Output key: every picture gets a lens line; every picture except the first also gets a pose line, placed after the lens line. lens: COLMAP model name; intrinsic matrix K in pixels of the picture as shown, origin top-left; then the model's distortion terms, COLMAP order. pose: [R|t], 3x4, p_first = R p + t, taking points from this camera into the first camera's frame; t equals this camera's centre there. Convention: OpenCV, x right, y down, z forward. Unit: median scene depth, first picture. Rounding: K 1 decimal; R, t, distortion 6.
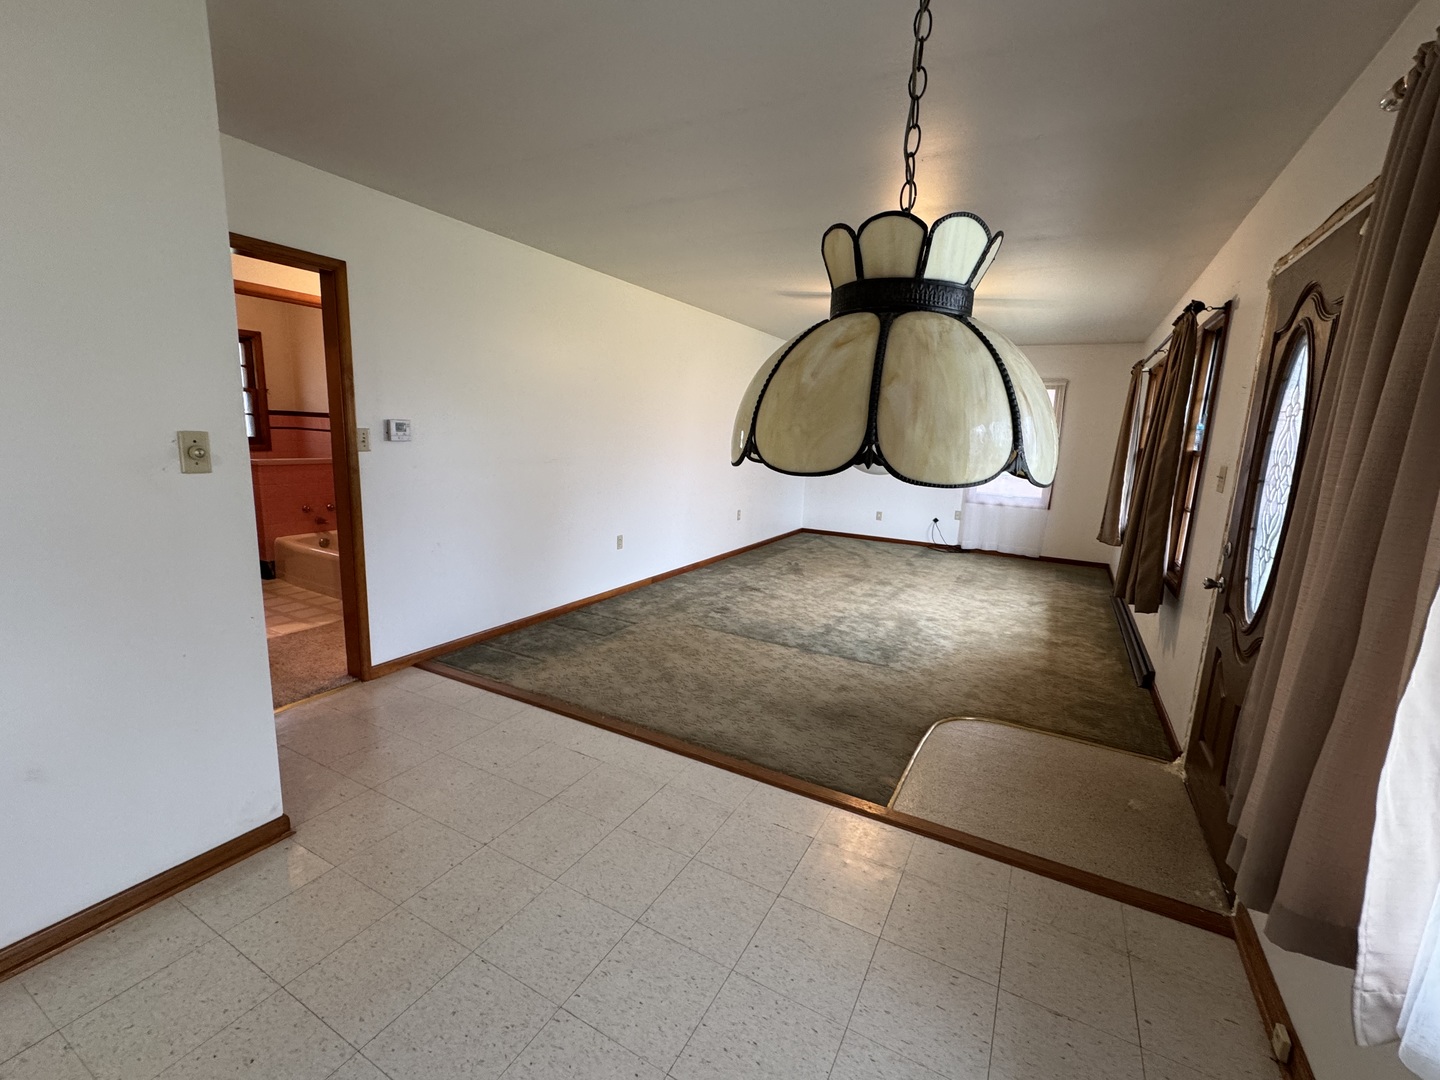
lens RADIAL K [[616.4, 0, 717.9], [0, 616.4, 540.9], [0, 0, 1]] dist [-0.001158, 0.000157]
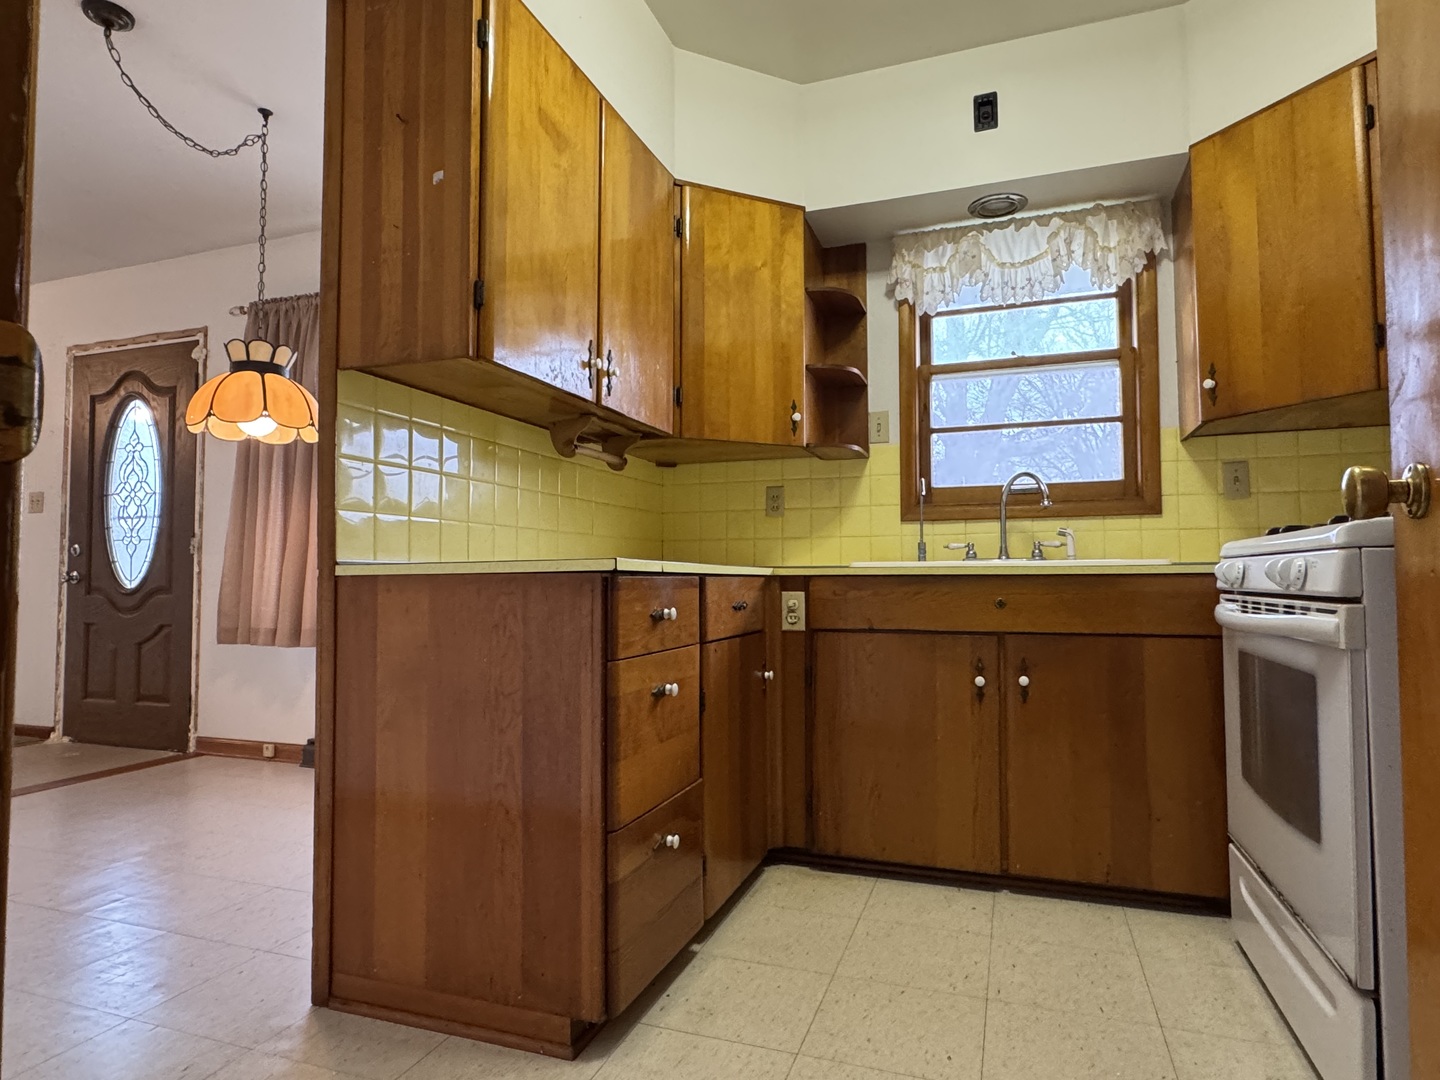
lens RADIAL K [[832.7, 0, 719.7], [0, 832.7, 545.8], [0, 0, 1]] dist [-0.007090, 0.001268]
pose [[-0.158254, -0.002175, 0.987396, -0.644859], [0.170909, 0.984843, 0.029562, 0.106210], [-0.972495, 0.173433, -0.155484, -0.040262]]
